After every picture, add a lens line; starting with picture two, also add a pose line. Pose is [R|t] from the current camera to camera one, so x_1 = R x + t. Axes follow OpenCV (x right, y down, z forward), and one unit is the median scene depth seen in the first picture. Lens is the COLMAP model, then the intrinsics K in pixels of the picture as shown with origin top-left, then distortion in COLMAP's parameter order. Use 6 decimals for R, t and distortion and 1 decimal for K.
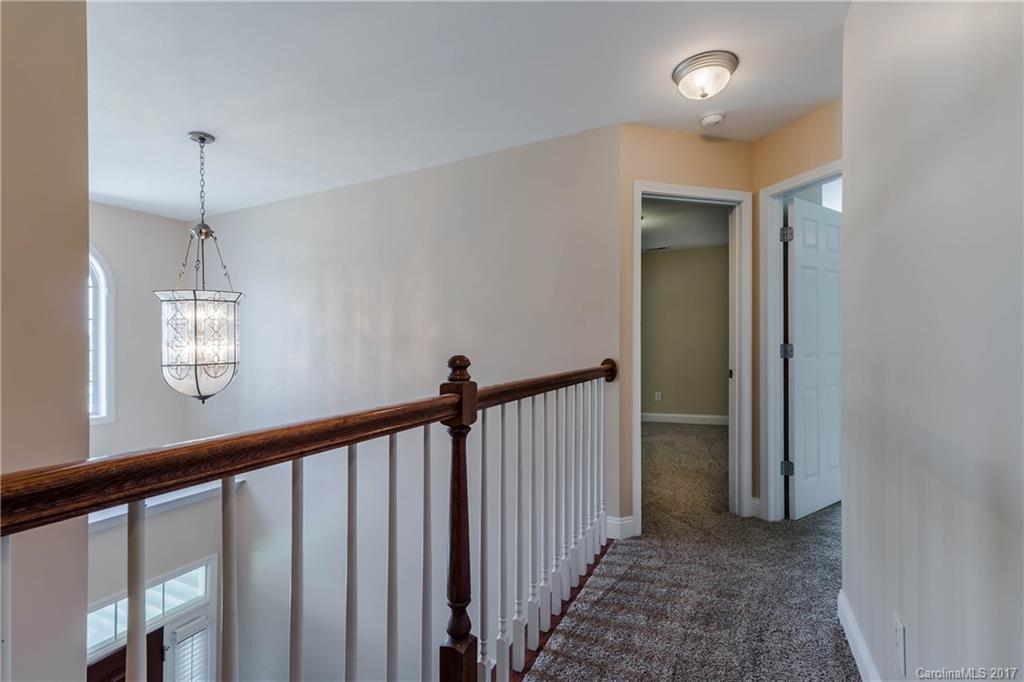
lens RADIAL K [[471.0, 0, 511.8], [0, 471.0, 350.4], [0, 0, 1]] dist [0.005424, 0.000518]
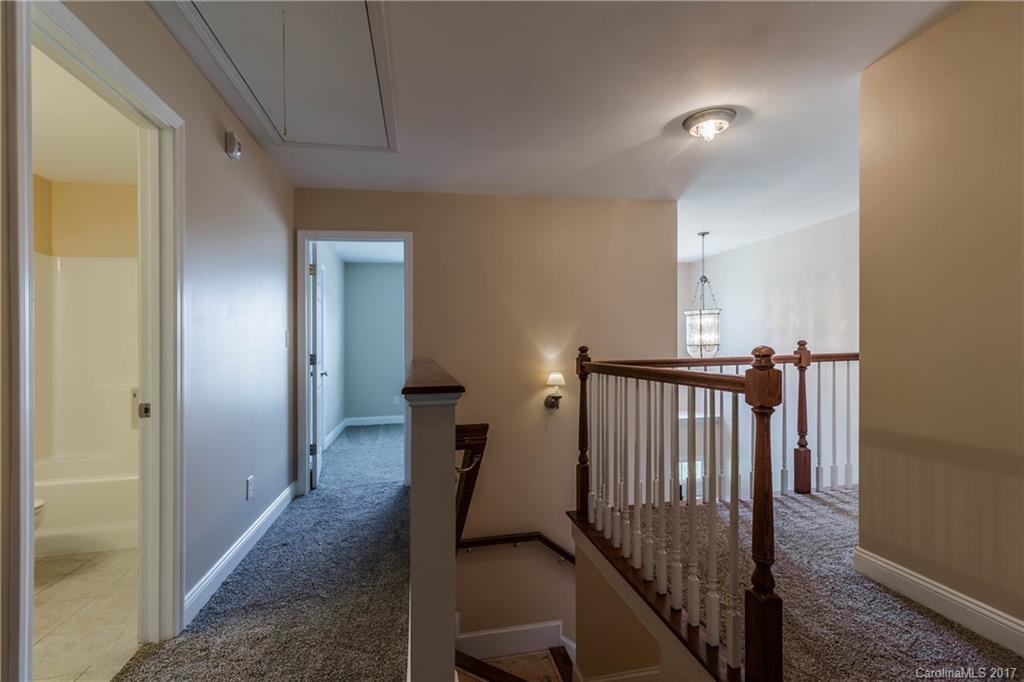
lens RADIAL K [[471.0, 0, 516.8], [0, 471.0, 342.5], [0, 0, 1]] dist [0.005424, 0.000518]
pose [[0.605824, 0.004589, -0.795585, 0.502663], [0.004637, 0.999946, 0.009299, -0.004165], [0.795585, -0.009322, 0.605770, -0.920470]]
